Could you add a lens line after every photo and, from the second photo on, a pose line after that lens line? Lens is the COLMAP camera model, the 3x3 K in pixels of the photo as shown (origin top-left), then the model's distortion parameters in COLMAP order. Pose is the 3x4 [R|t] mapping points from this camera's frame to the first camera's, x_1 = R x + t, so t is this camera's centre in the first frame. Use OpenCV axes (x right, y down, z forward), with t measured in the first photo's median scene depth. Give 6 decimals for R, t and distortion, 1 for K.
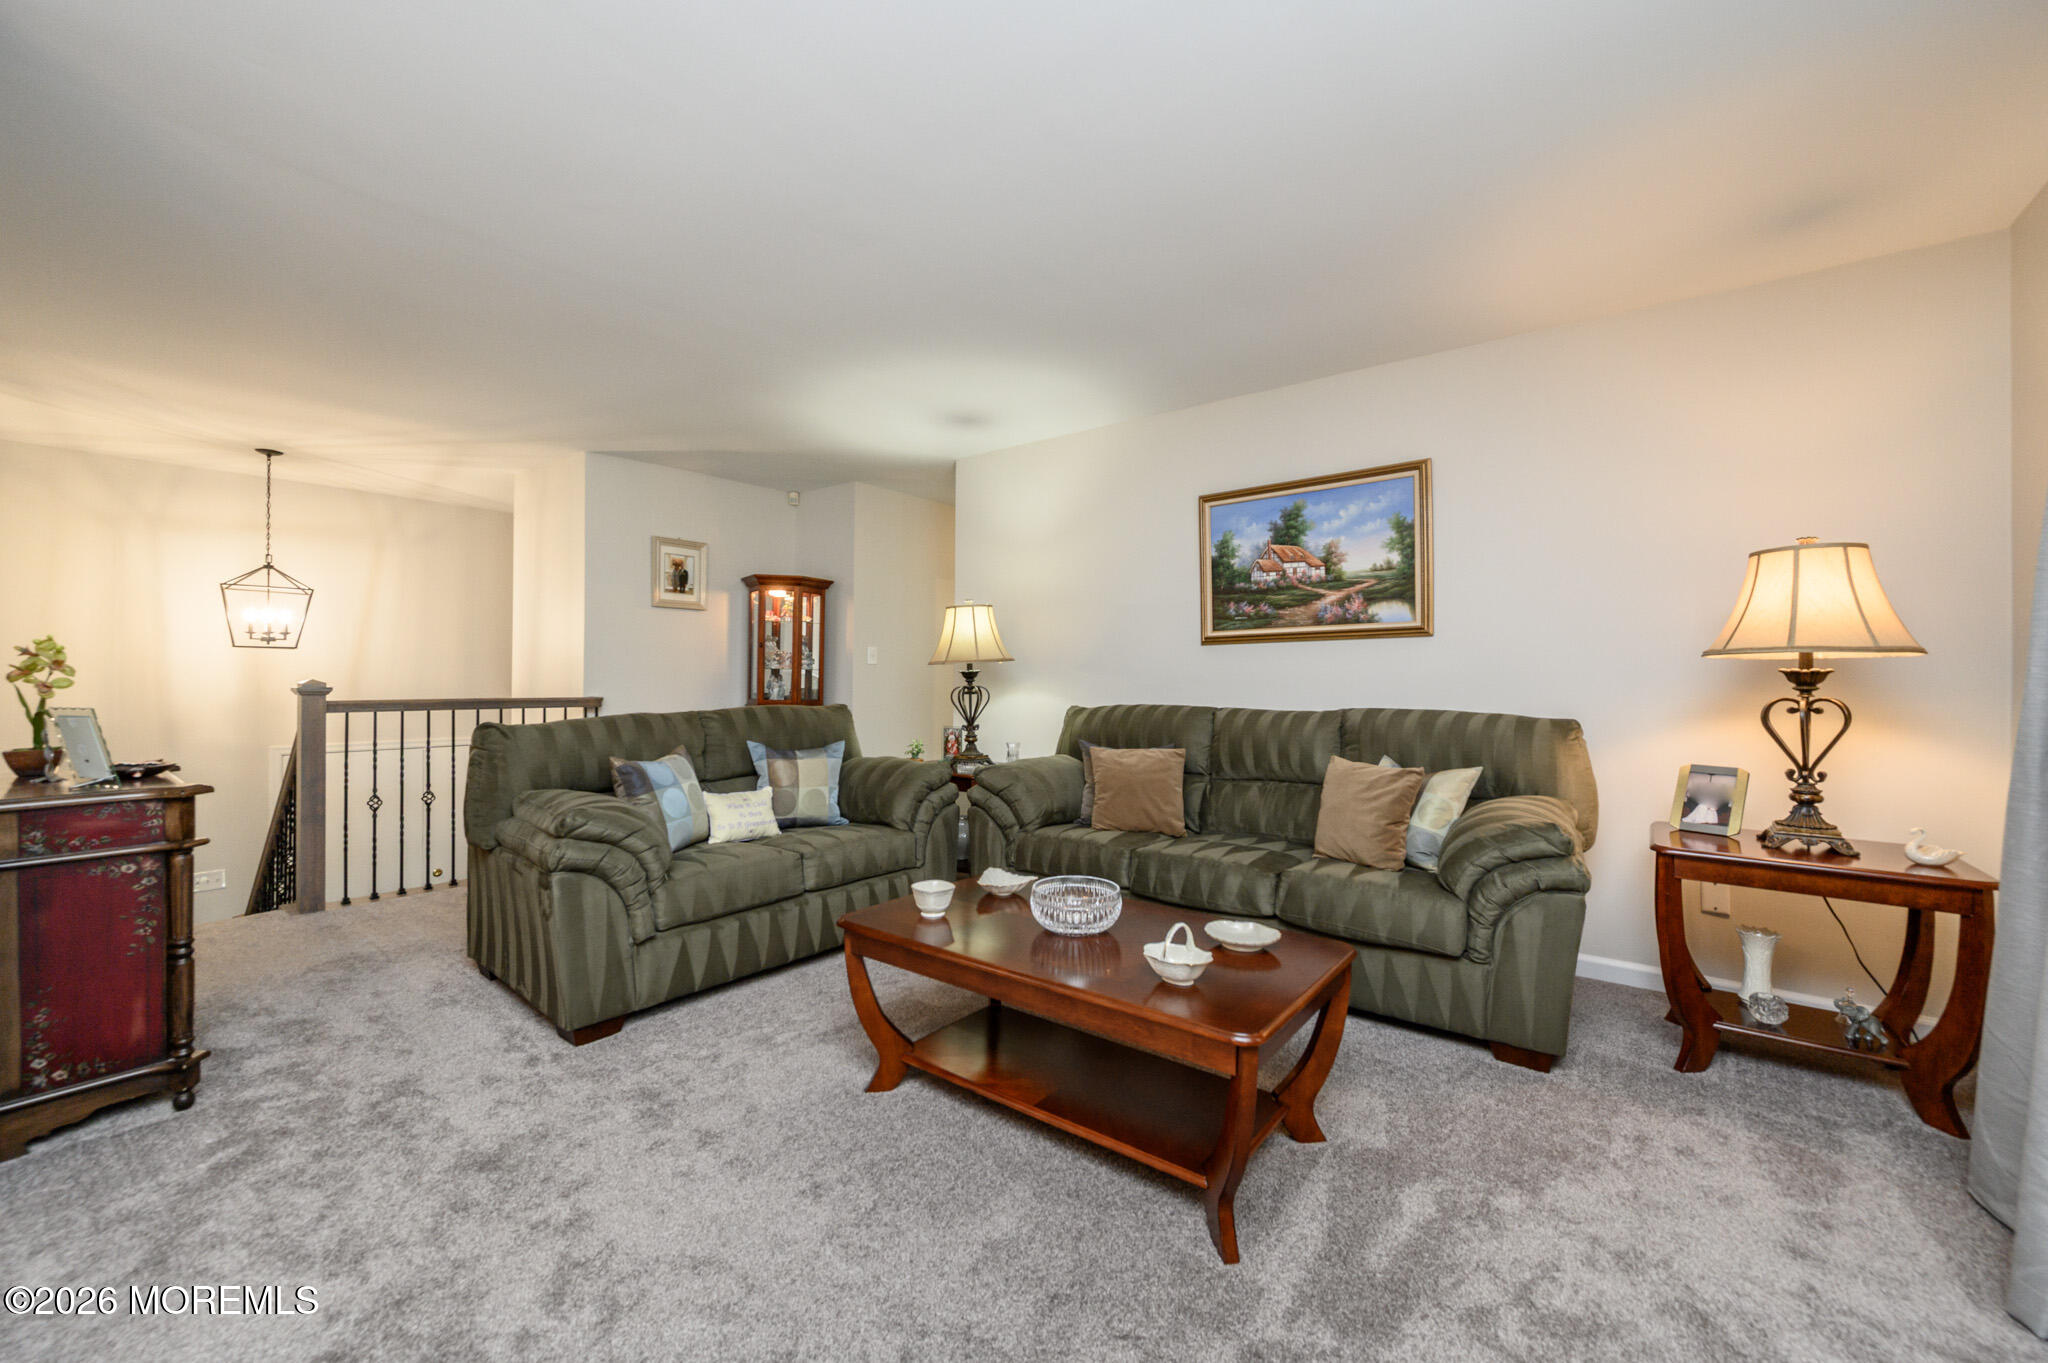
lens RADIAL K [[798.3, 0, 1028.4], [0, 798.3, 681.9], [0, 0, 1]] dist [-0.006320, 0.000878]
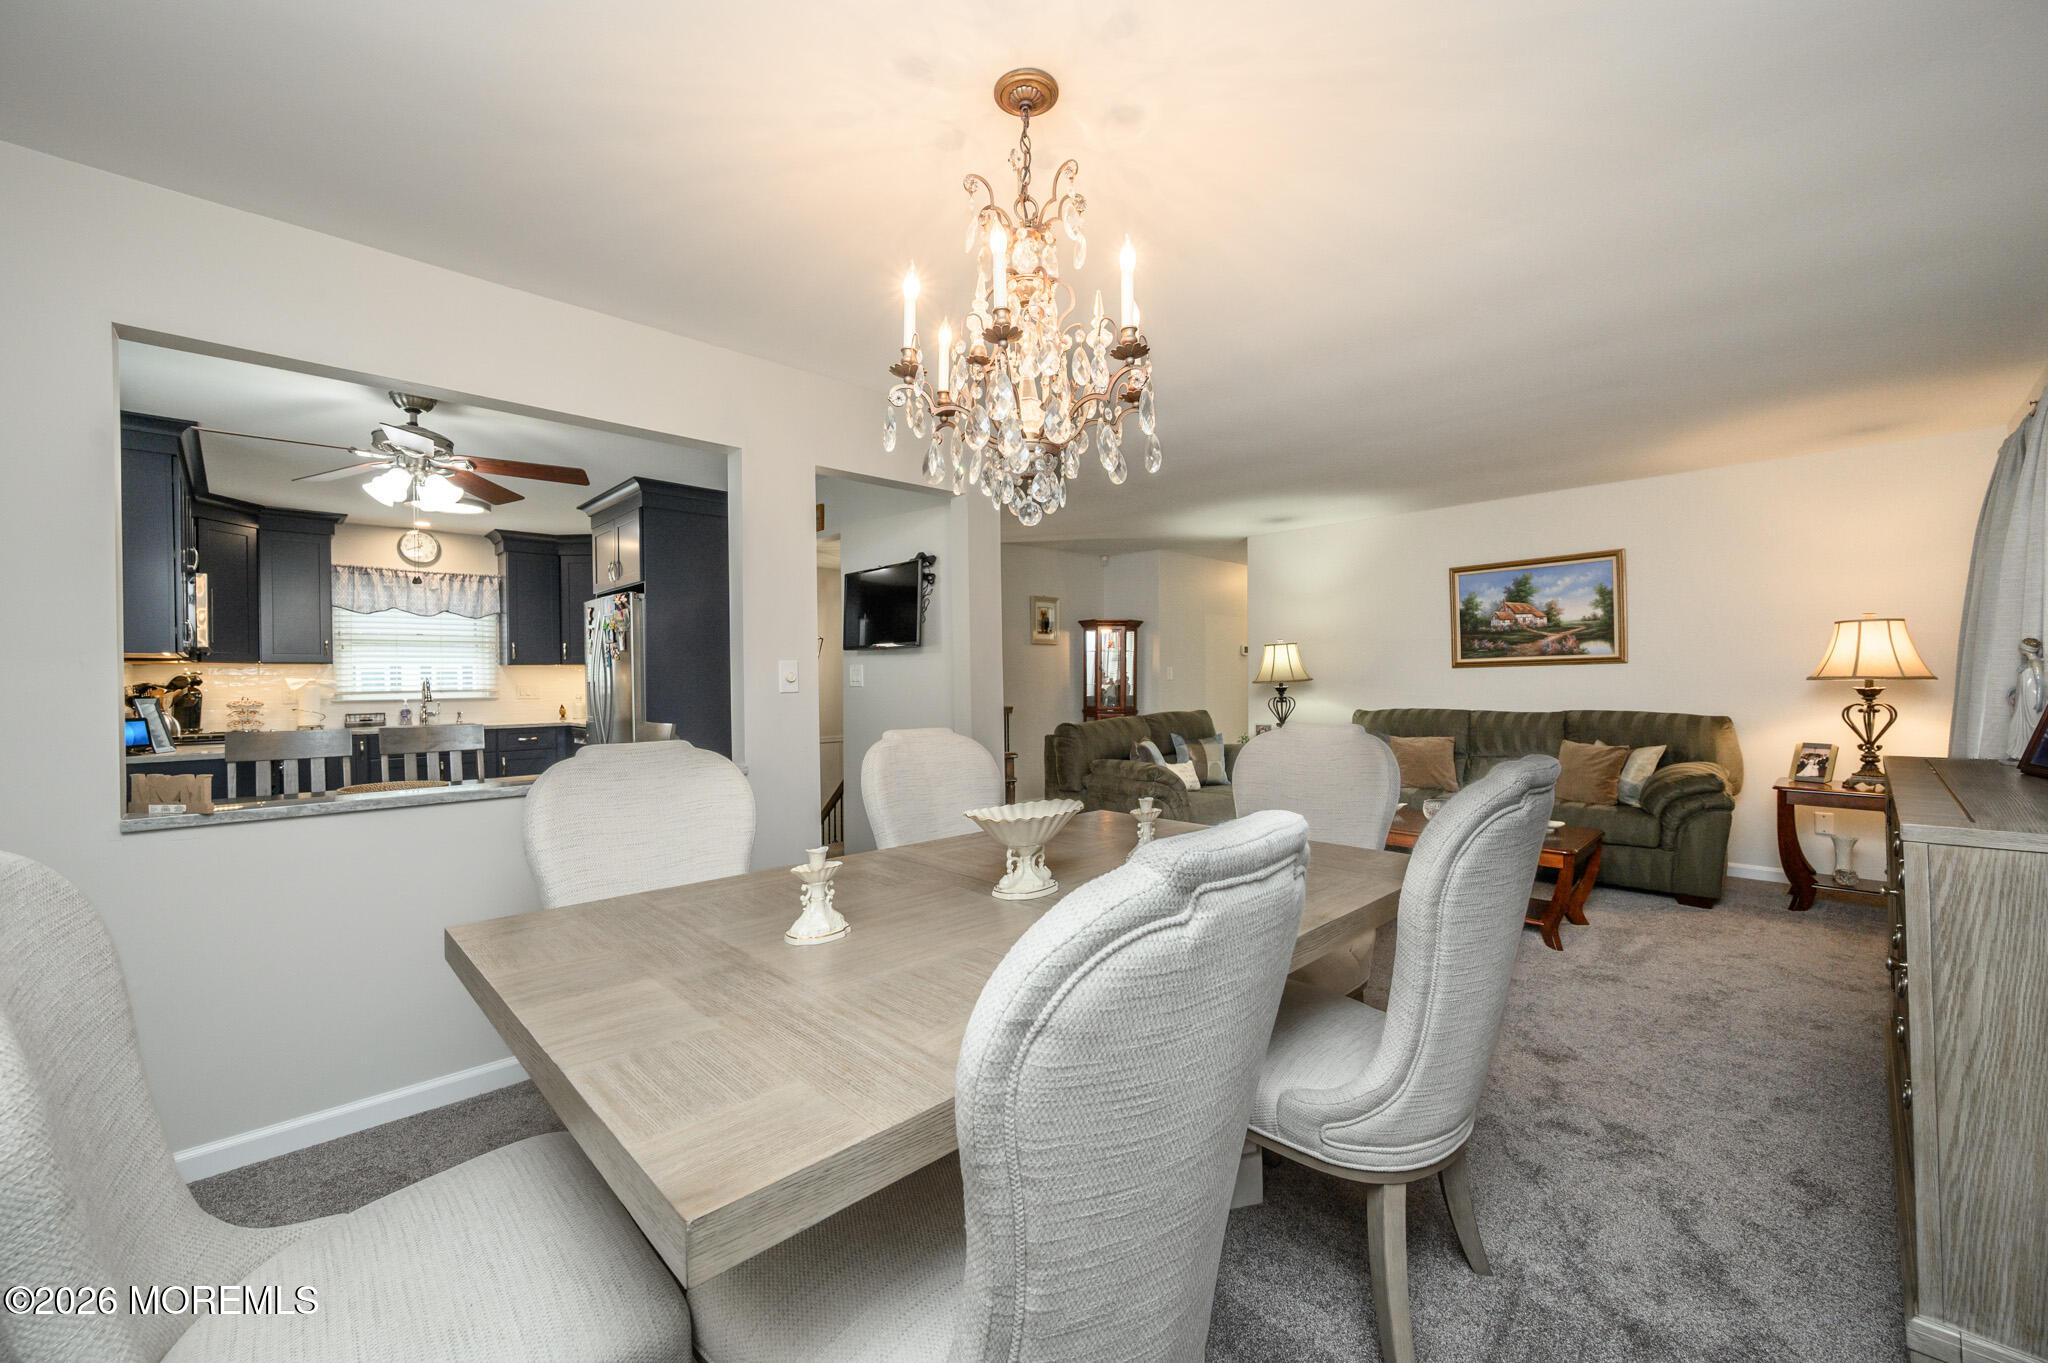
lens RADIAL K [[798.3, 0, 1016.8], [0, 798.3, 686.4], [0, 0, 1]] dist [-0.006320, 0.000878]
pose [[0.989521, -0.014240, -0.143682, -0.458868], [0.015172, 0.999870, 0.005394, -0.039750], [0.143587, -0.007518, 0.989609, -0.722905]]
